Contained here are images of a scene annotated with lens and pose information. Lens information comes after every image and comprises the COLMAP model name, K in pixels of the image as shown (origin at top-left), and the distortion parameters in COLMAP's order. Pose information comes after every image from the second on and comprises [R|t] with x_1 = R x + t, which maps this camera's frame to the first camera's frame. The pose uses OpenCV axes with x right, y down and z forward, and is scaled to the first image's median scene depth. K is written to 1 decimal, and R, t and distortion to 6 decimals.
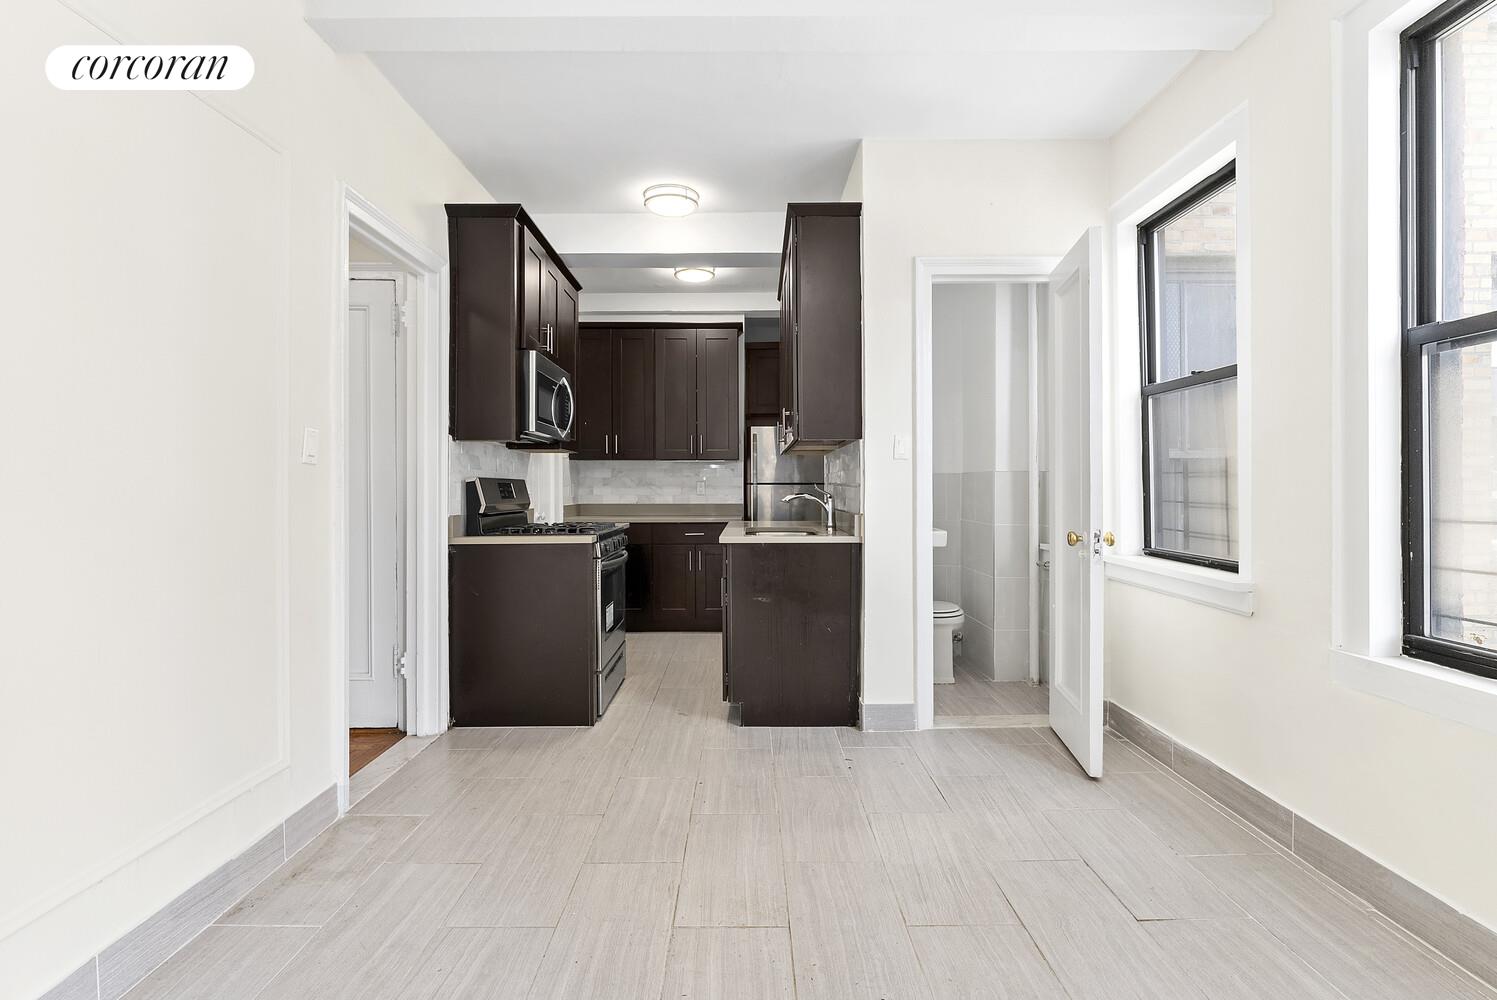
lens RADIAL K [[693.8, 0, 749.2], [0, 693.8, 494.4], [0, 0, 1]] dist [0.000621, 0.000054]
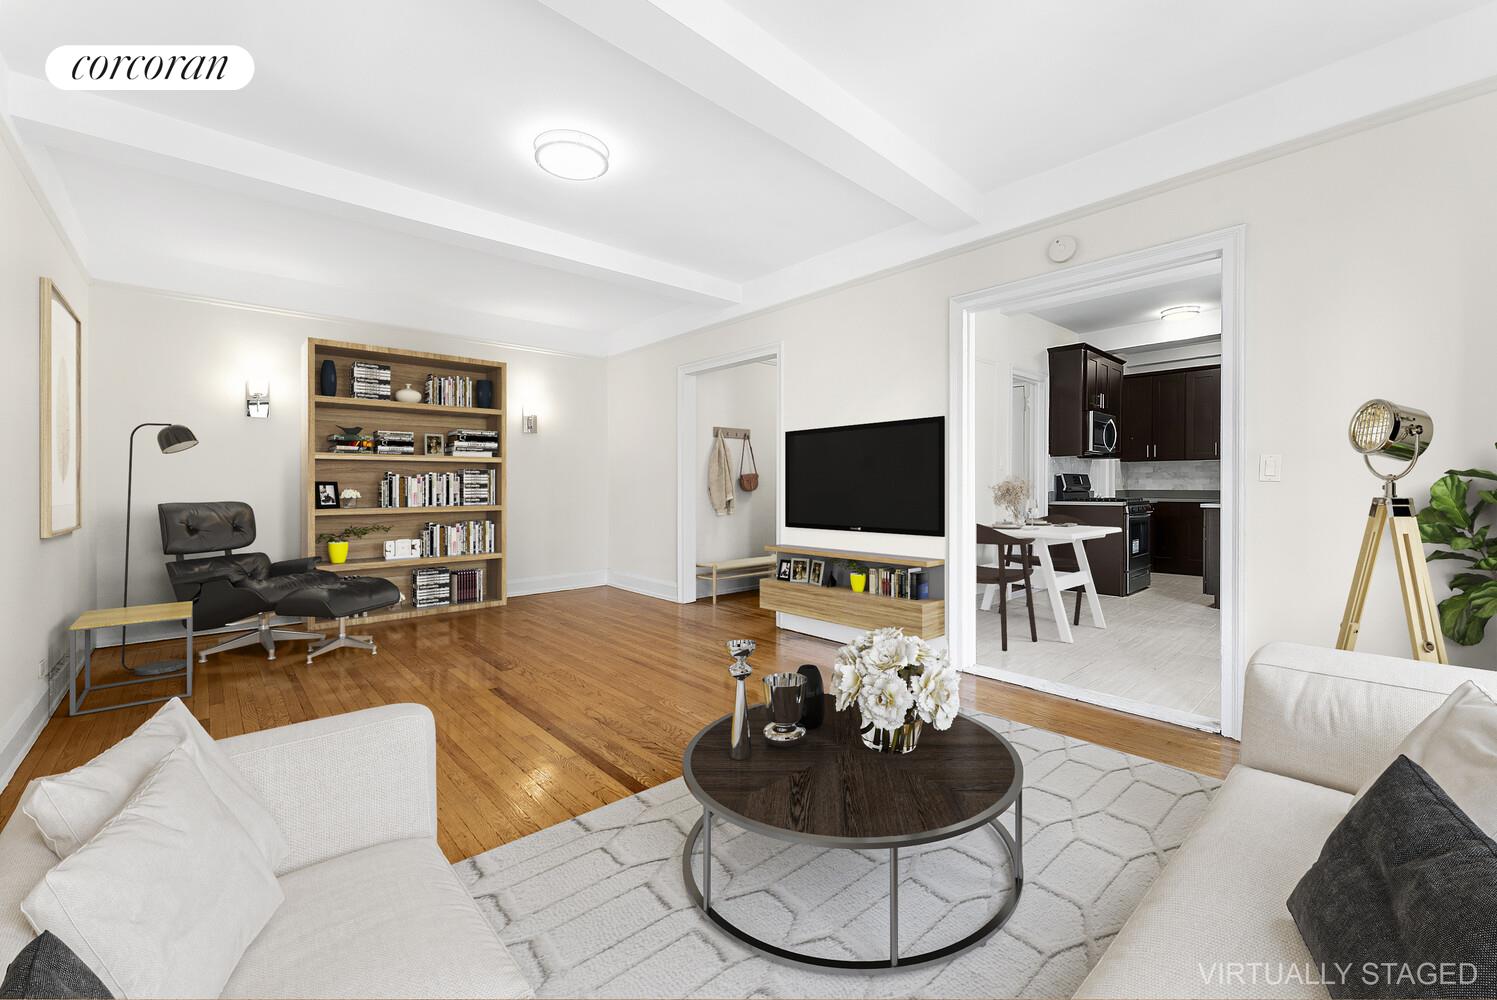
lens RADIAL K [[606.8, 0, 750.6], [0, 606.8, 493.5], [0, 0, 1]] dist [0.000567, 0.000026]
pose [[0.673973, 0.010382, -0.738683, 0.303080], [-0.007313, 0.999946, 0.007382, 0.027888], [0.738720, 0.000426, 0.674013, -0.860584]]
